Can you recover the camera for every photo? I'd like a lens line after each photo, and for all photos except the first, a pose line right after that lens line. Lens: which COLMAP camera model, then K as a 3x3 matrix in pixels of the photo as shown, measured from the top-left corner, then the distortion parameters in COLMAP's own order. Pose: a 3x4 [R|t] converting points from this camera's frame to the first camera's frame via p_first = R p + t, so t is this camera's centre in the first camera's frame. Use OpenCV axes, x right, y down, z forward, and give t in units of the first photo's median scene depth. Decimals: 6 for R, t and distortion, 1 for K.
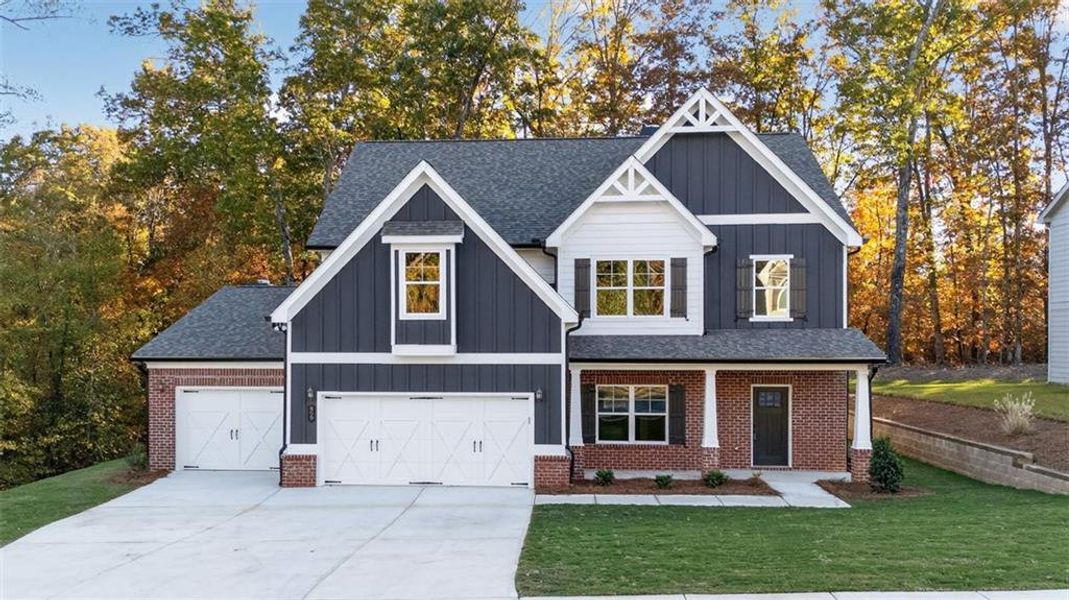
lens RADIAL K [[979.3, 0, 503.4], [0, 979.3, 336.8], [0, 0, 1]] dist [0.045068, 0.000000]
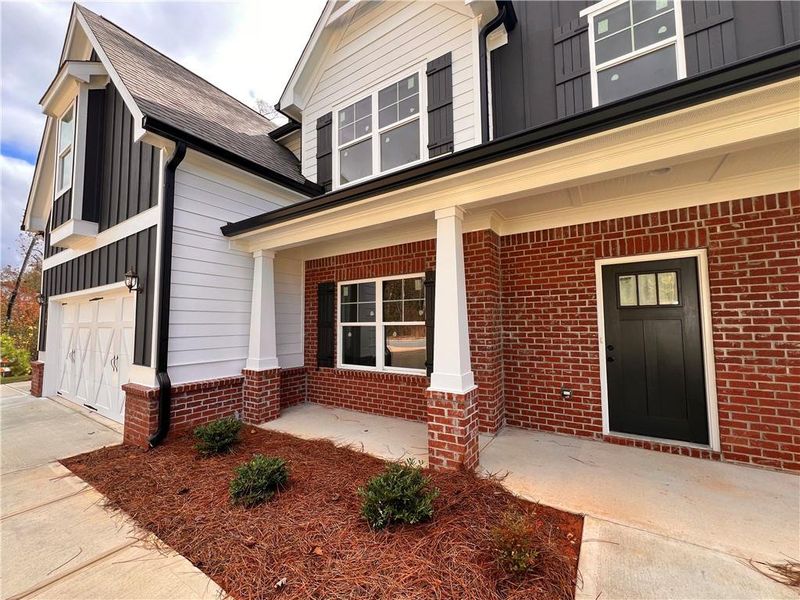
lens RADIAL K [[327.1, 0, 405.0], [0, 327.1, 302.3], [0, 0, 1]] dist [0.000907, 0.000153]
pose [[0.882257, -0.043013, -0.468800, 0.248534], [0.012646, 0.997623, -0.067733, 0.080296], [0.470599, 0.053830, 0.880704, 0.830697]]
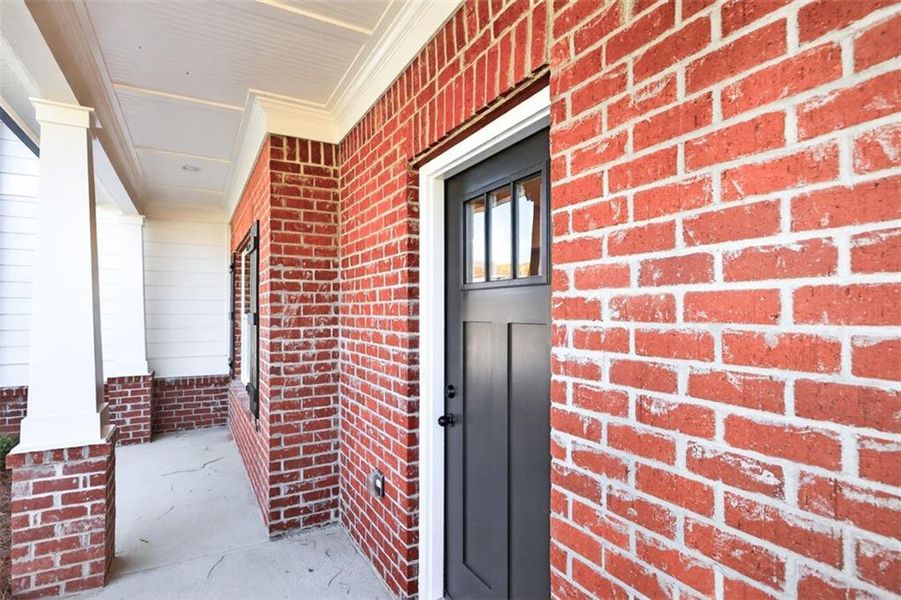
lens RADIAL K [[477.6, 0, 451.5], [0, 477.6, 307.6], [0, 0, 1]] dist [0.000083, 0.000034]
pose [[0.528473, -0.009526, -0.848897, 0.334600], [0.004111, 0.999954, -0.008661, 0.077862], [0.848940, 0.001087, 0.528488, 0.965869]]
